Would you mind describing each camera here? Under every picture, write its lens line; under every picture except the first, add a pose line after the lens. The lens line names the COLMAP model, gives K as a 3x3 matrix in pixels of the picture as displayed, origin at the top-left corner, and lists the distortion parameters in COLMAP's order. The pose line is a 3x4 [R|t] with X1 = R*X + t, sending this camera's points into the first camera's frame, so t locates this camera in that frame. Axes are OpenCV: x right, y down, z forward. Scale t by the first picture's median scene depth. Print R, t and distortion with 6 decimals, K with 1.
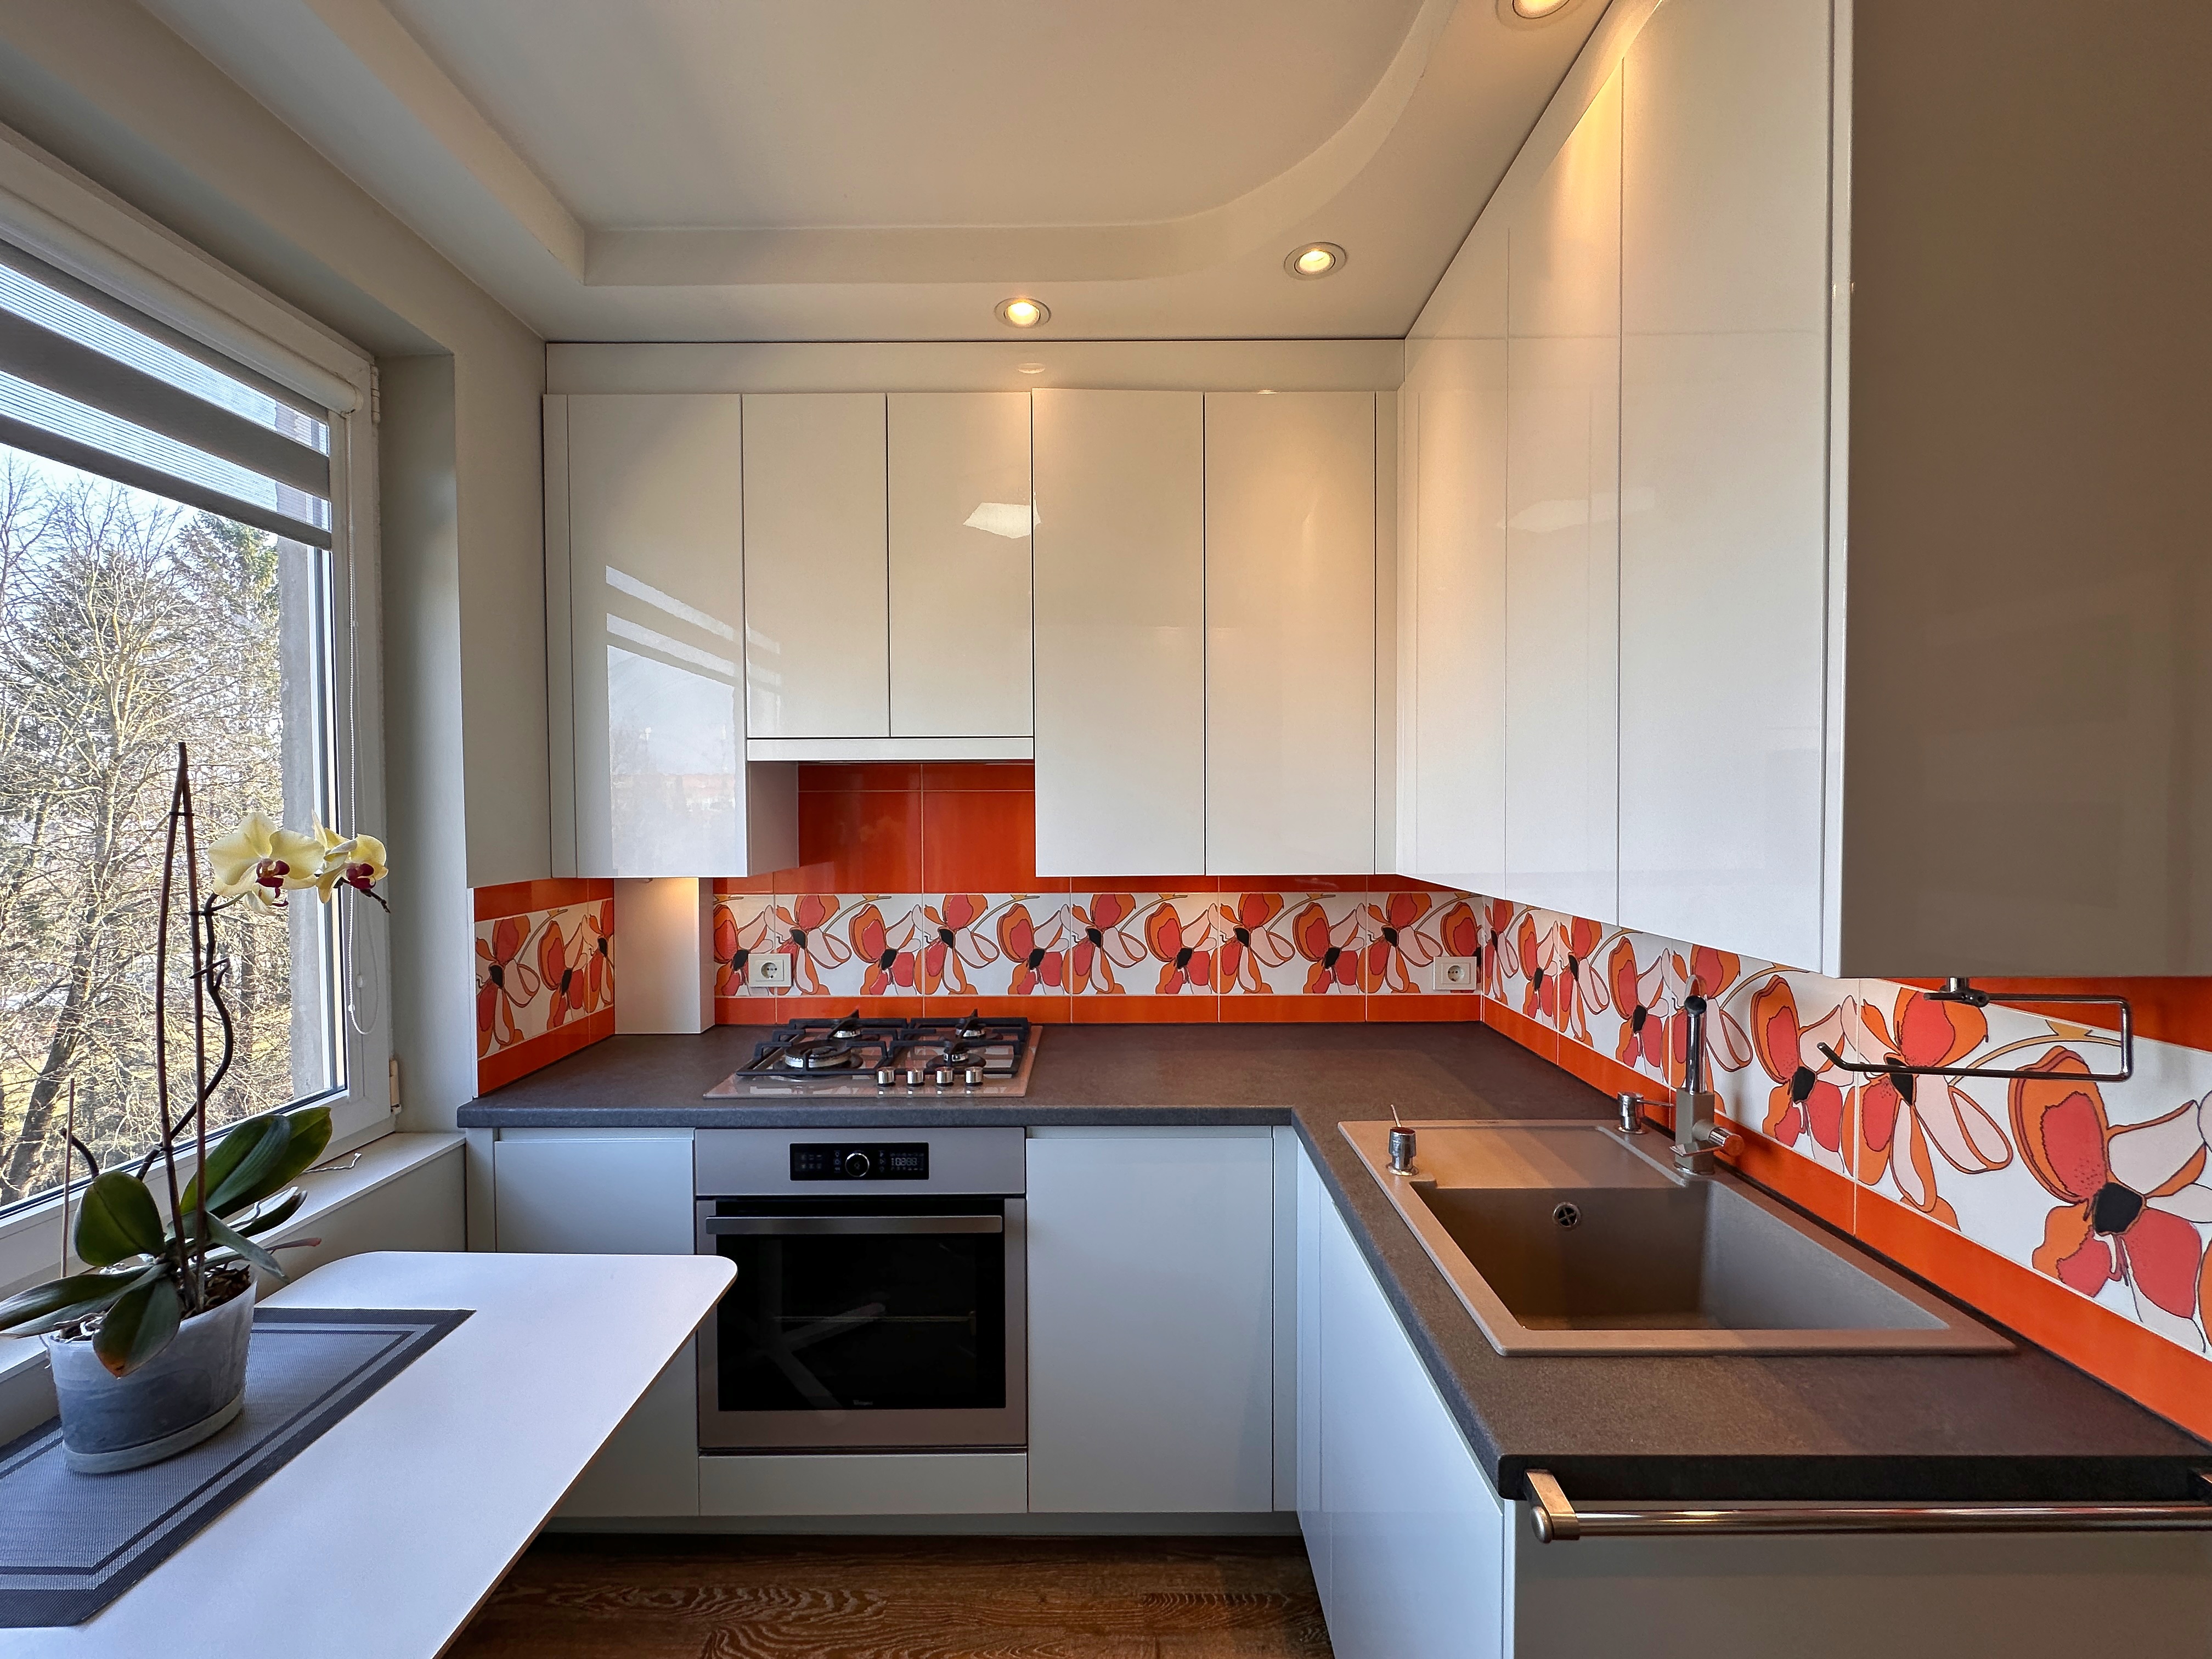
lens RADIAL K [[884.4, 0, 1102.9], [0, 884.4, 827.7], [0, 0, 1]] dist [-0.002998, 0.000717]
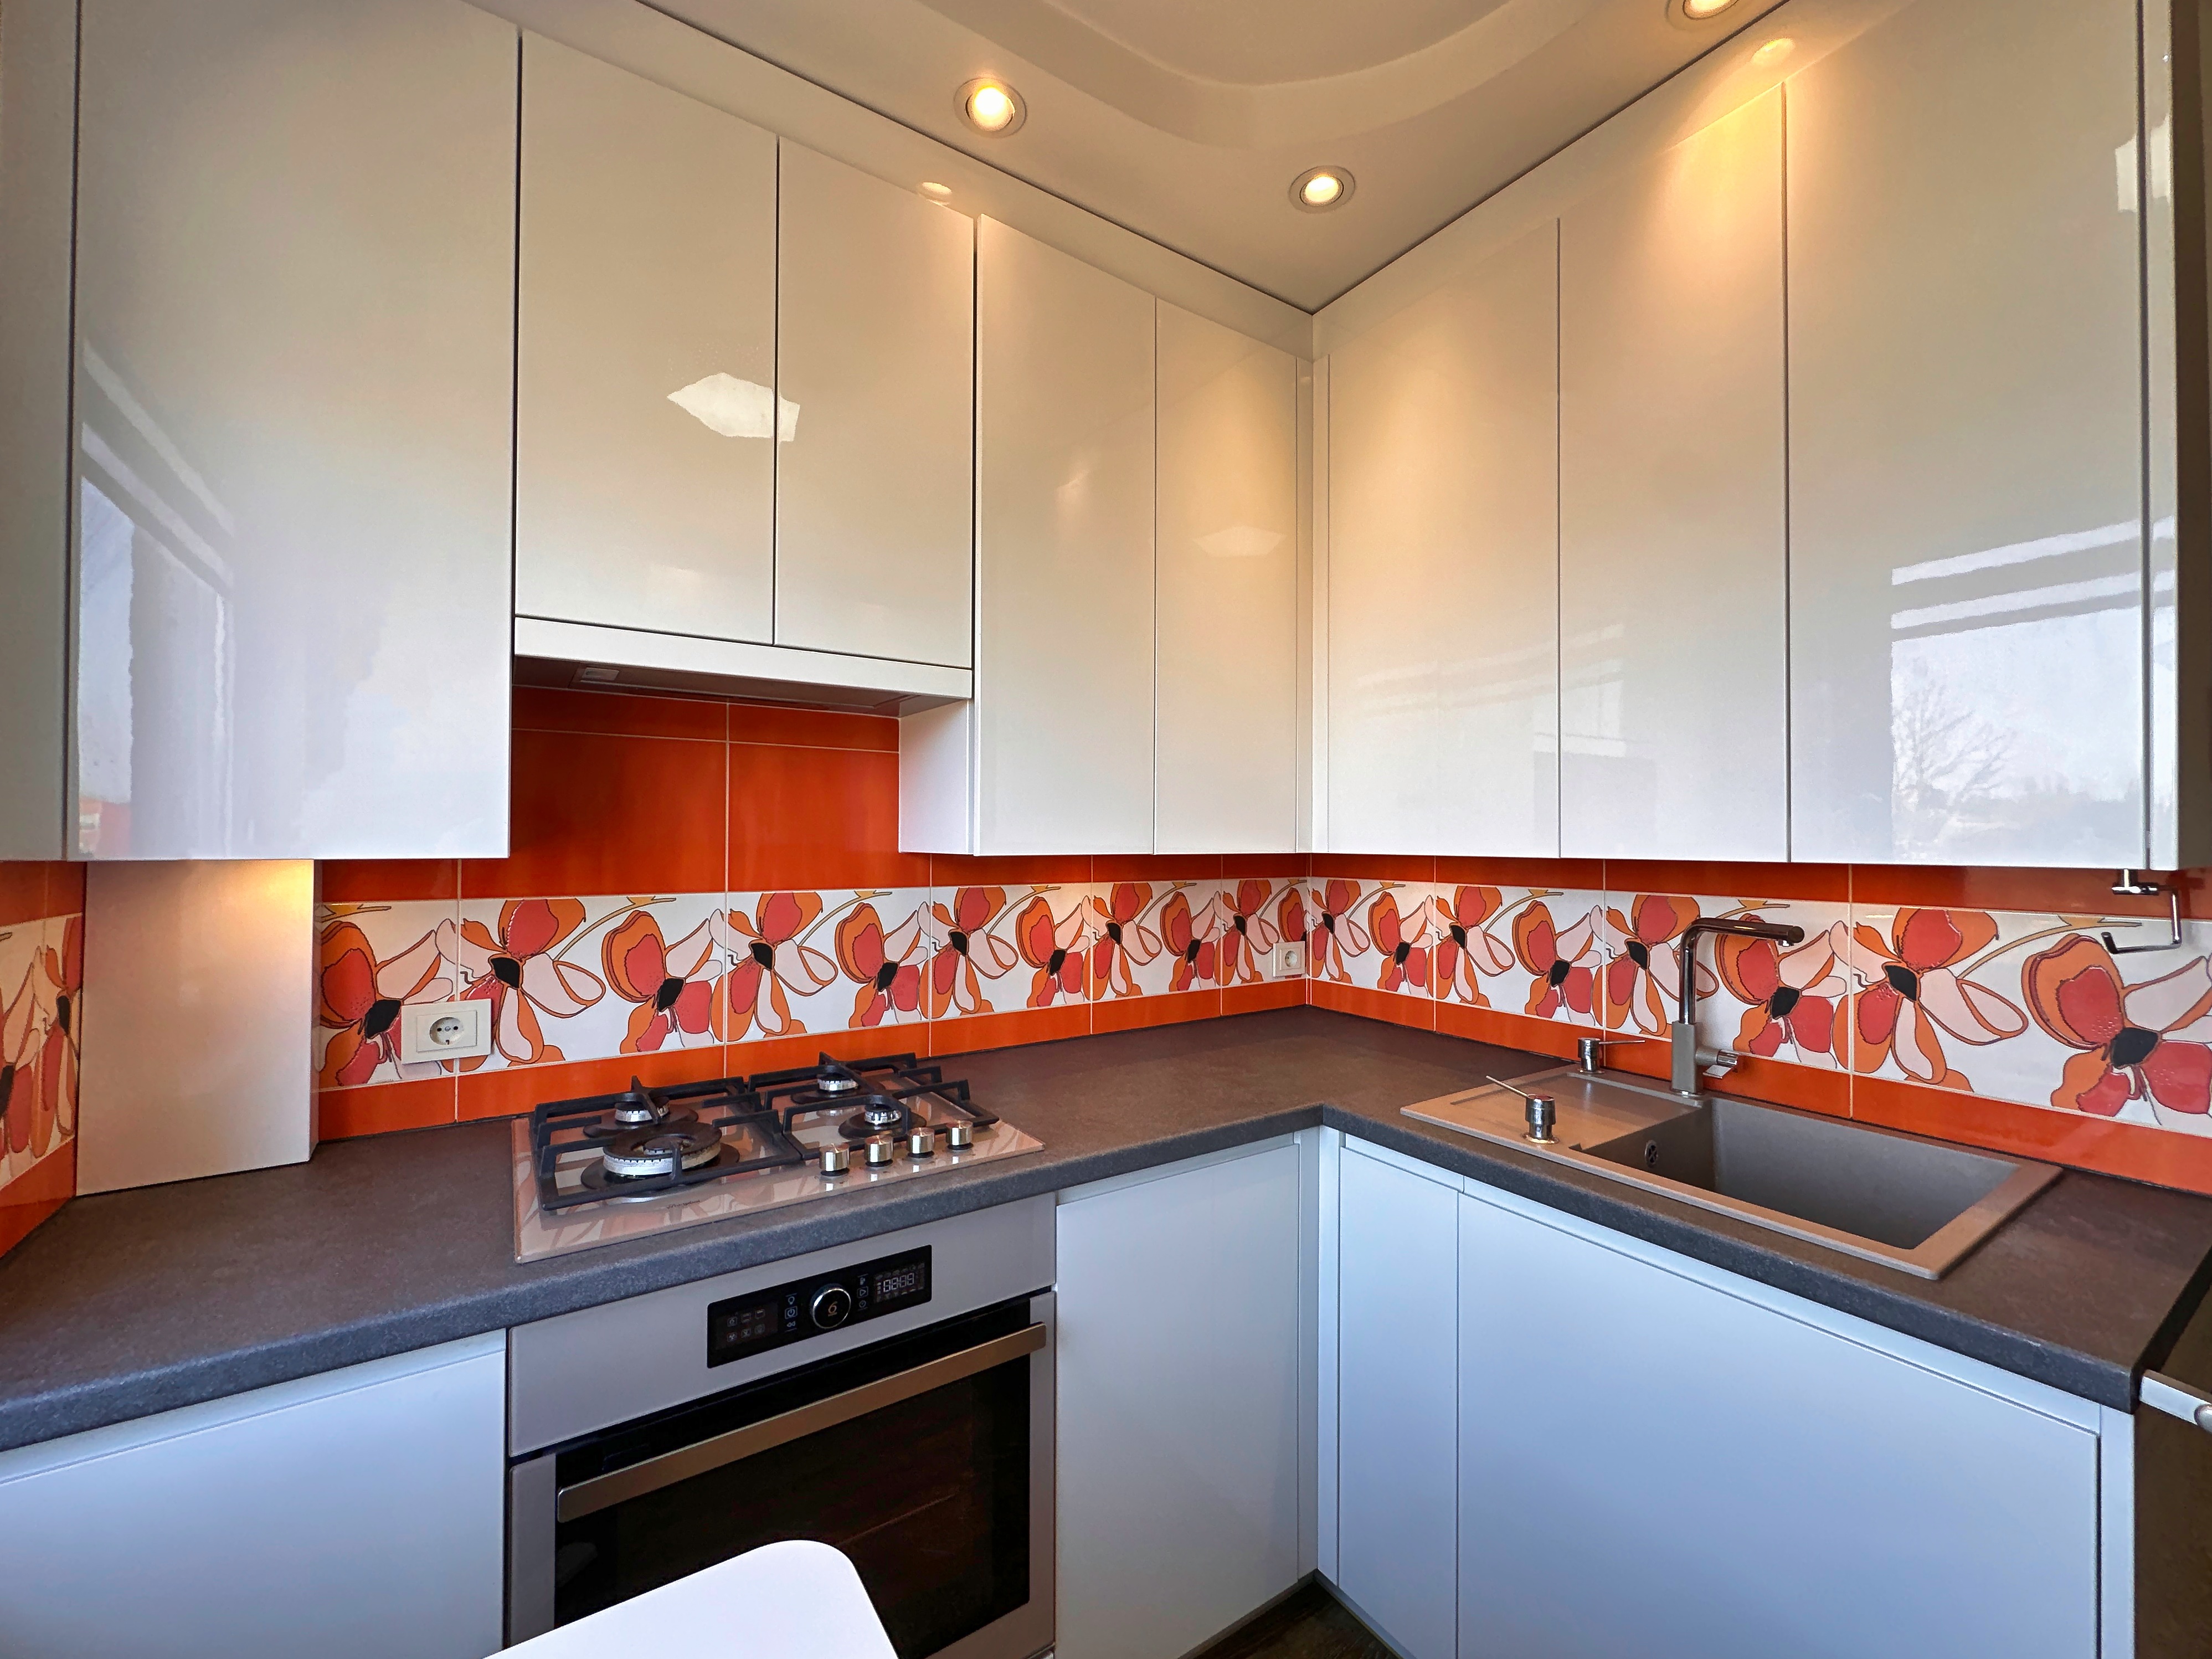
lens RADIAL K [[896.7, 0, 1107.0], [0, 896.7, 827.7], [0, 0, 1]] dist [-0.001549, 0.000472]
pose [[0.830565, 0.015634, 0.556701, -0.345754], [0.003723, 0.999428, -0.033623, 0.049294], [-0.556909, 0.029999, 0.830032, 0.264690]]
